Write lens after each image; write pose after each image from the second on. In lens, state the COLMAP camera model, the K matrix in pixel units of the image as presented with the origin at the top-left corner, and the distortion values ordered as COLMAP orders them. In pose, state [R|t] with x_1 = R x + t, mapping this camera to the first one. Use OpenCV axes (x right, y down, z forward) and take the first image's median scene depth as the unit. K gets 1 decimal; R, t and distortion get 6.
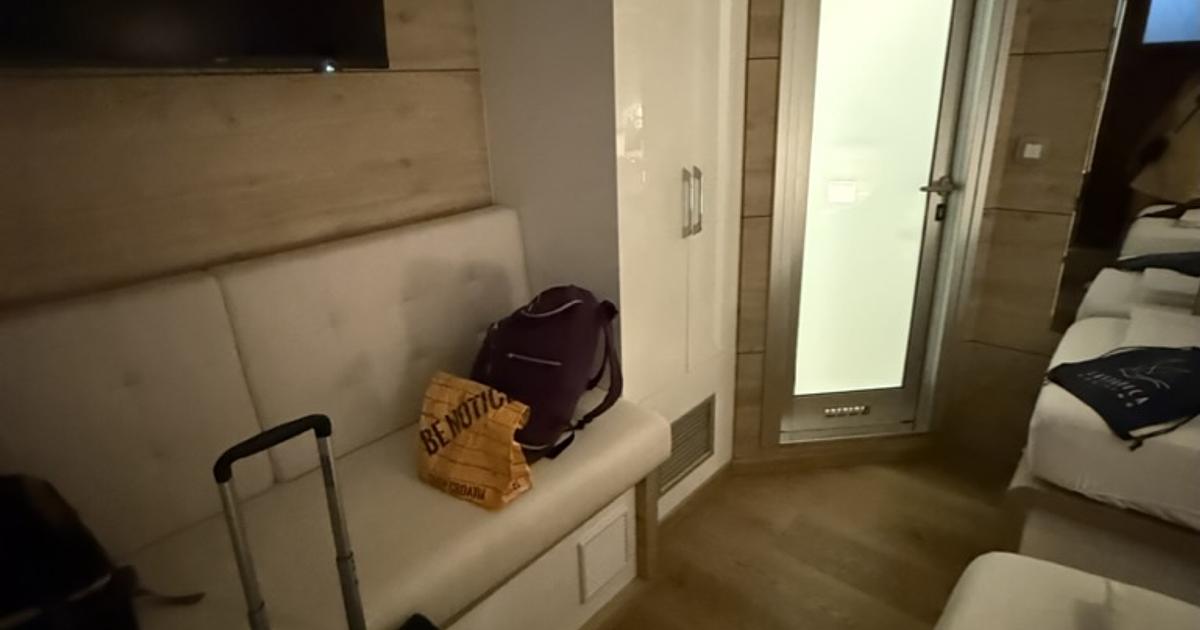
lens RADIAL K [[653.4, 0, 600.0], [0, 653.4, 315.0], [0, 0, 1]] dist [-0.001728, -0.000393]
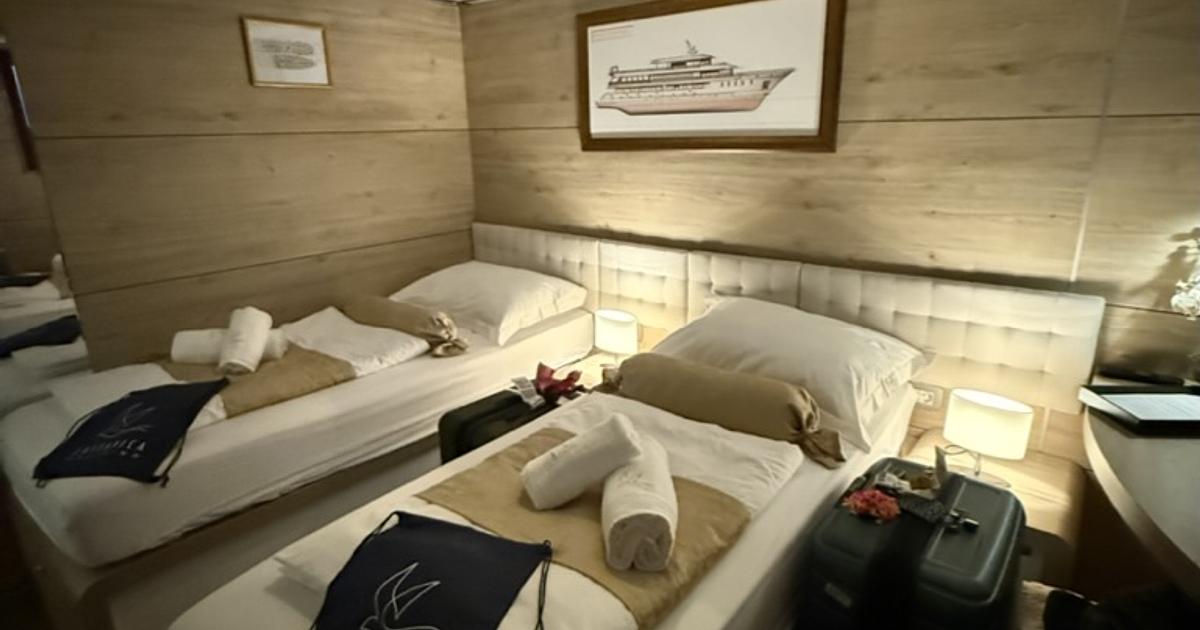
lens RADIAL K [[653.4, 0, 600.0], [0, 653.4, 315.0], [0, 0, 1]] dist [-0.001728, -0.000393]
pose [[-0.053675, -0.238878, 0.969565, -0.233921], [0.372756, 0.895983, 0.241385, -0.047370], [-0.926376, 0.374368, 0.040951, 0.147377]]
